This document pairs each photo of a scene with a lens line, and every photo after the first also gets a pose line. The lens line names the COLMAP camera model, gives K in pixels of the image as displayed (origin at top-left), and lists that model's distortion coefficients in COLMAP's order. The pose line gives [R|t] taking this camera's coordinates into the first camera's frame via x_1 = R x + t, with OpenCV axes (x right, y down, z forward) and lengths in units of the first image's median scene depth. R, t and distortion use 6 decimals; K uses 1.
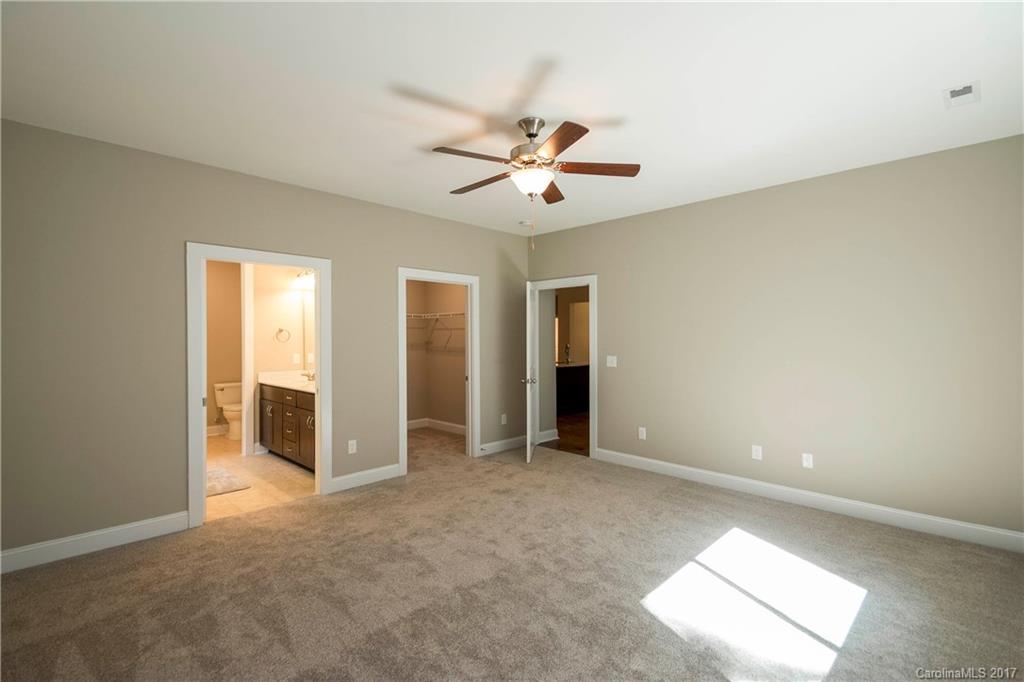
lens RADIAL K [[475.5, 0, 510.5], [0, 475.5, 340.6], [0, 0, 1]] dist [-0.001730, -0.000269]
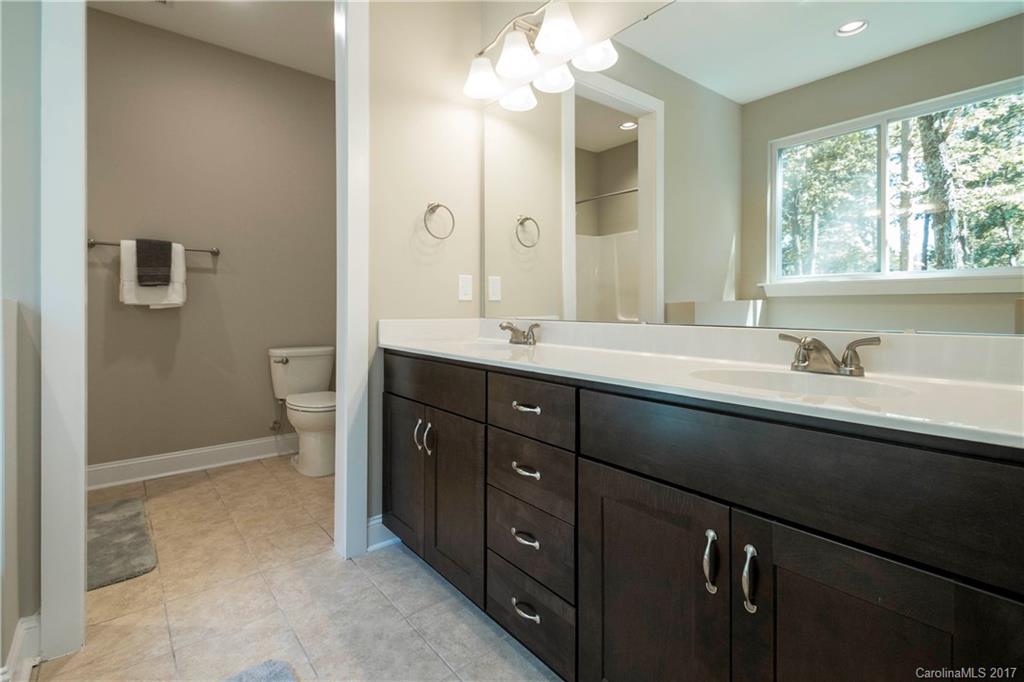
lens RADIAL K [[475.5, 0, 502.1], [0, 475.5, 302.3], [0, 0, 1]] dist [-0.001730, -0.000269]
pose [[0.992870, 0.002439, -0.119175, -0.384710], [-0.004049, 0.999904, -0.013271, 0.057330], [0.119131, 0.013659, 0.992785, 0.635380]]
